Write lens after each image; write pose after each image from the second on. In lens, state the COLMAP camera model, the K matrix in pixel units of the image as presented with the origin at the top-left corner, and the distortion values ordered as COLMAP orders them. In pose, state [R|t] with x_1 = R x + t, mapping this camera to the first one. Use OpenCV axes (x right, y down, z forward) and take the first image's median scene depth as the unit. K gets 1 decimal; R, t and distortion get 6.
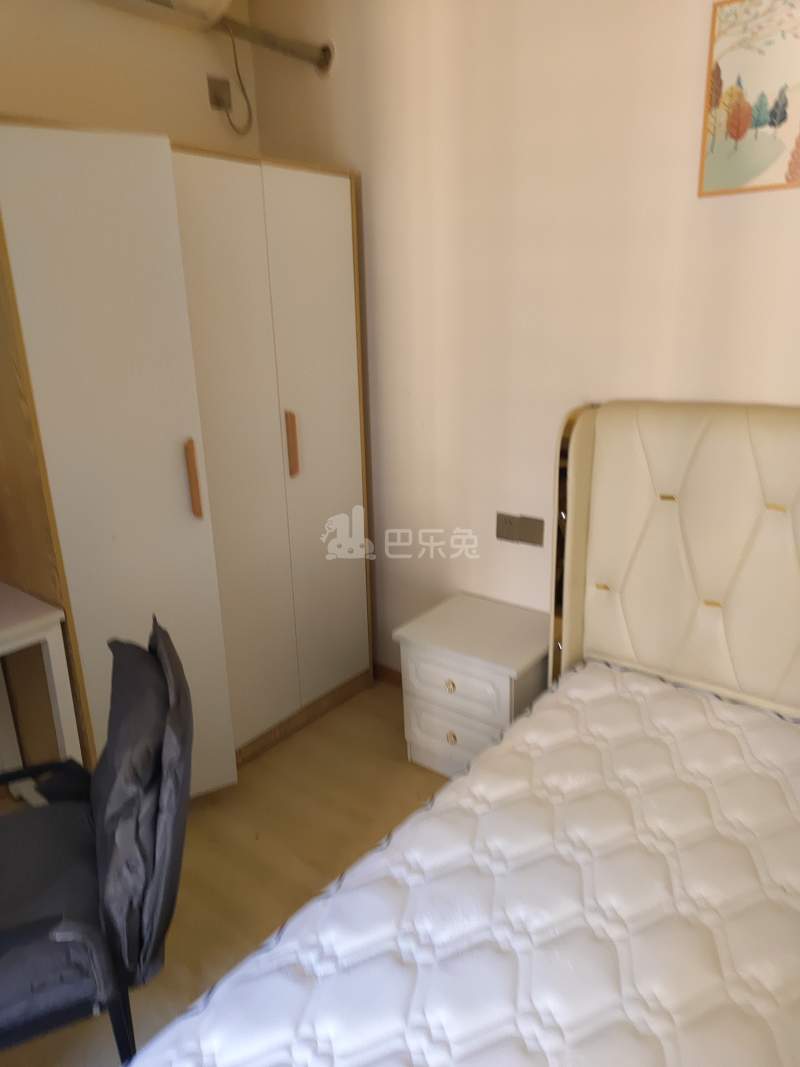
lens RADIAL K [[738.8, 0, 400.0], [0, 738.8, 533.5], [0, 0, 1]] dist [-0.002990, -0.003972]
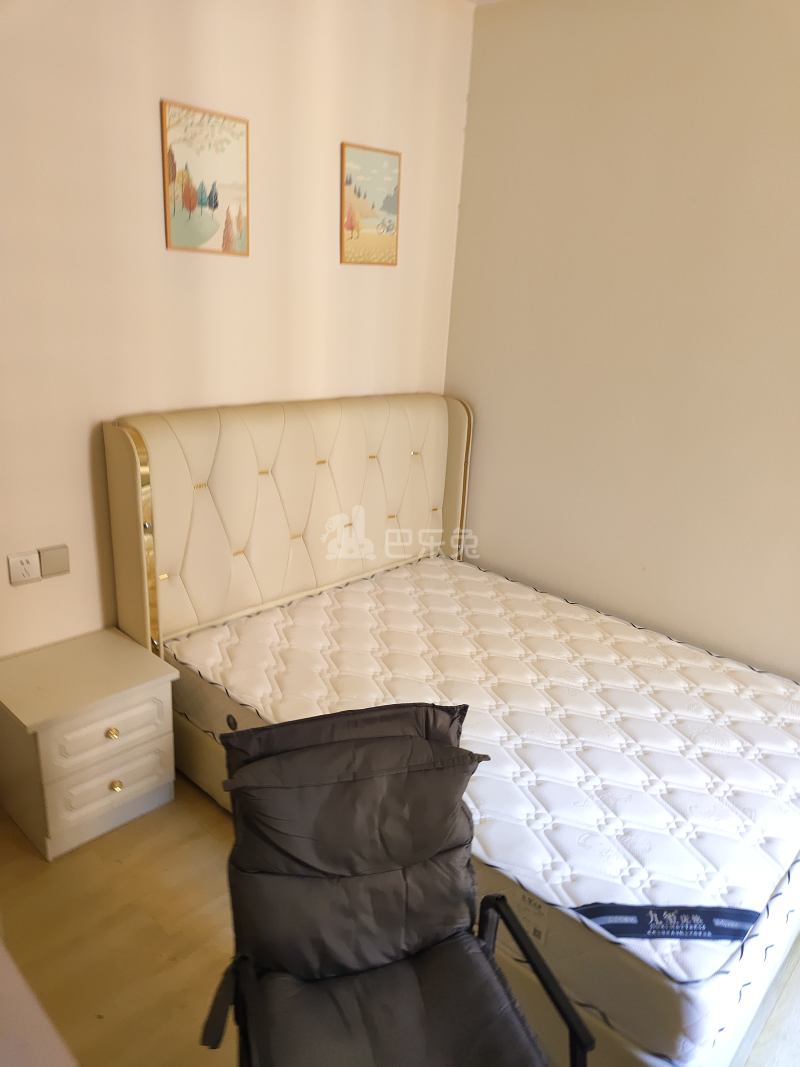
lens RADIAL K [[738.8, 0, 400.0], [0, 738.8, 533.5], [0, 0, 1]] dist [-0.002990, -0.003972]
pose [[0.068471, -0.281734, 0.957046, -0.662756], [0.233001, 0.937284, 0.259246, -0.173521], [-0.970063, 0.205242, 0.129821, 0.406102]]
